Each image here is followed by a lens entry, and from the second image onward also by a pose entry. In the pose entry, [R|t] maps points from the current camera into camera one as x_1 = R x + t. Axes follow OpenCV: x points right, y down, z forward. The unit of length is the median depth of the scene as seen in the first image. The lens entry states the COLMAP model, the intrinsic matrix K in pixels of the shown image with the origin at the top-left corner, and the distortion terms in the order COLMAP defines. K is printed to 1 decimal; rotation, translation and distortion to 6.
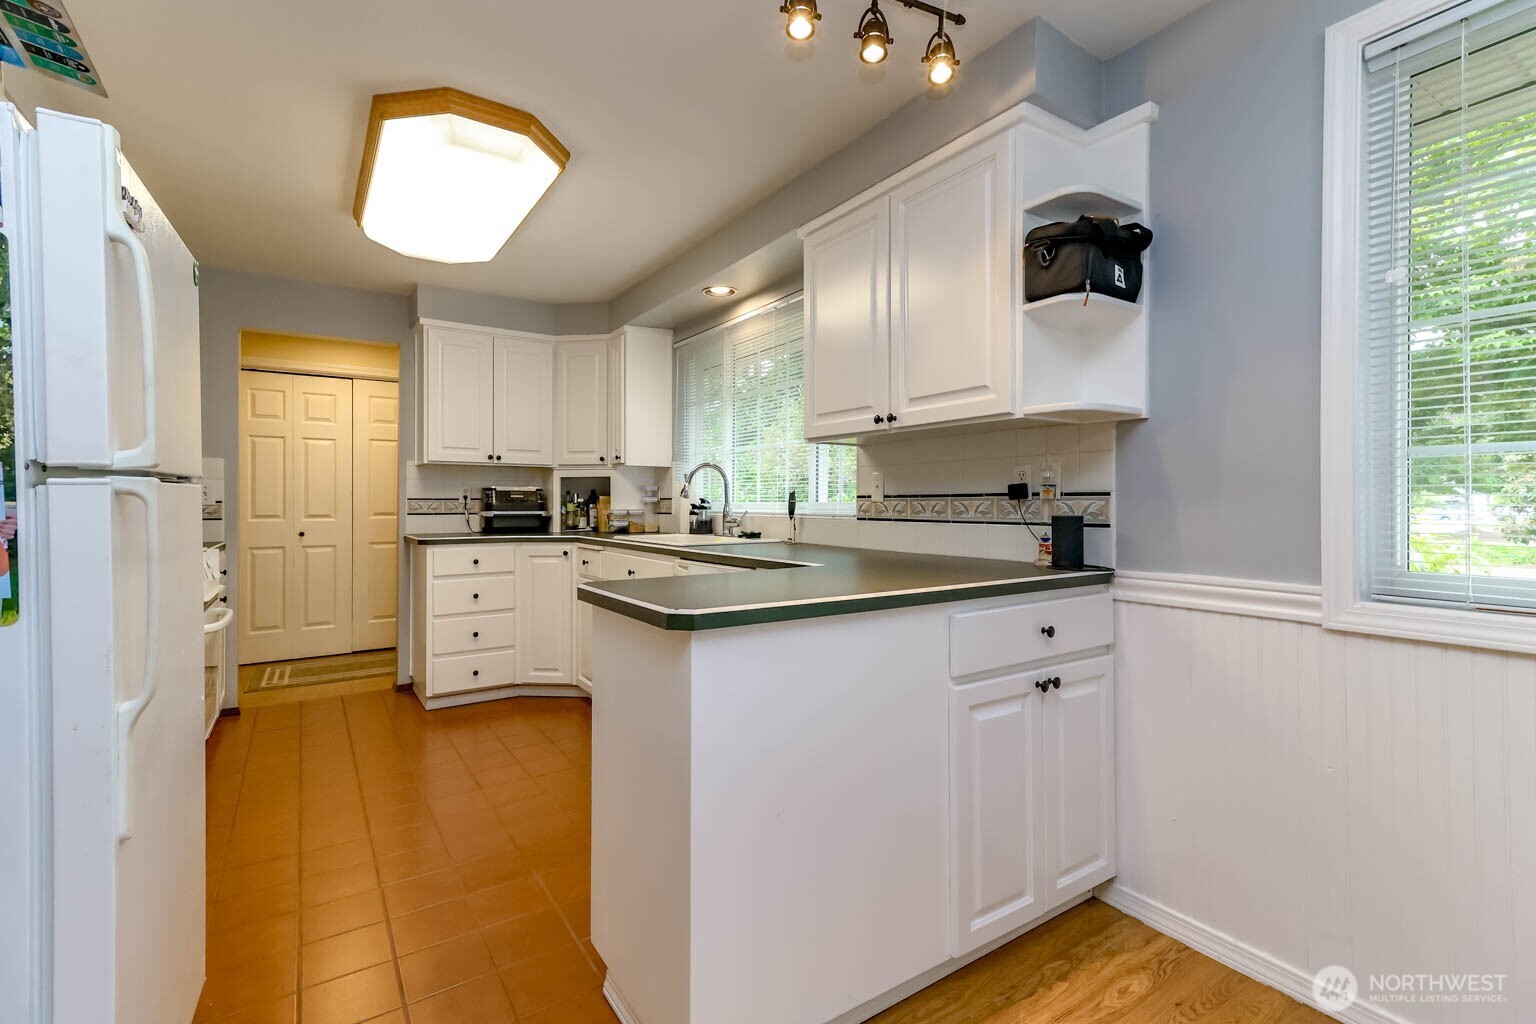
lens RADIAL K [[693.2, 0, 764.8], [0, 693.2, 500.5], [0, 0, 1]] dist [0.020089, -0.000564]
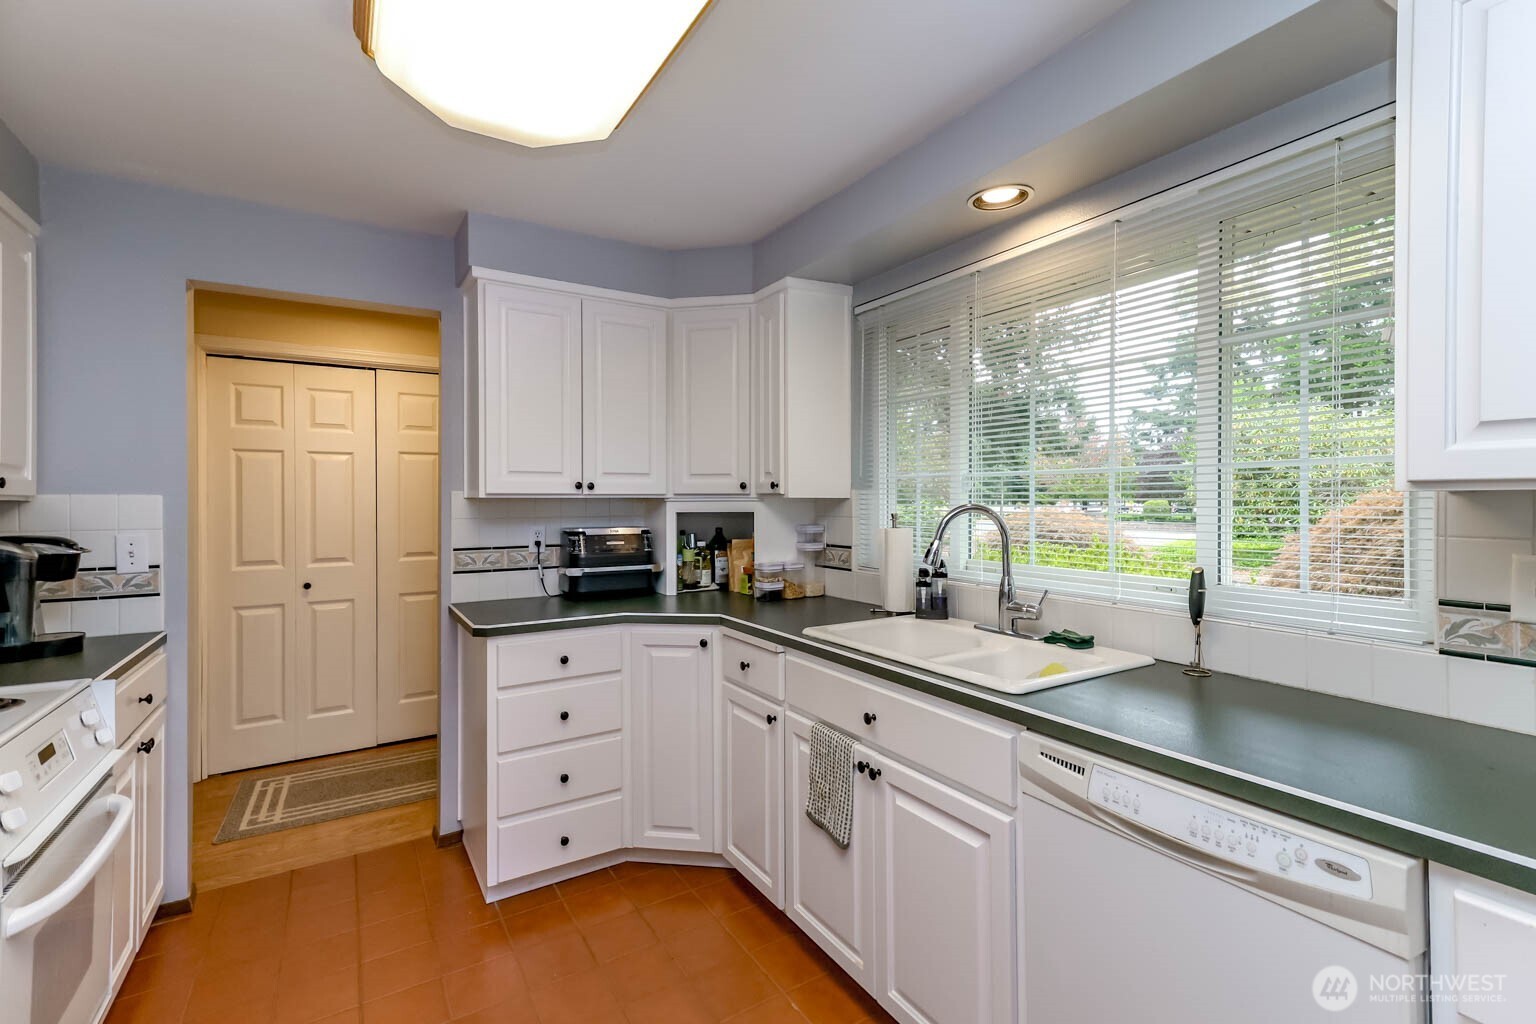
lens RADIAL K [[693.2, 0, 757.5], [0, 693.2, 501.7], [0, 0, 1]] dist [0.020089, -0.000564]
pose [[0.998854, -0.001190, -0.047848, -0.216988], [0.001584, 0.999965, 0.008202, -0.057209], [0.047836, -0.008269, 0.998821, 0.399355]]
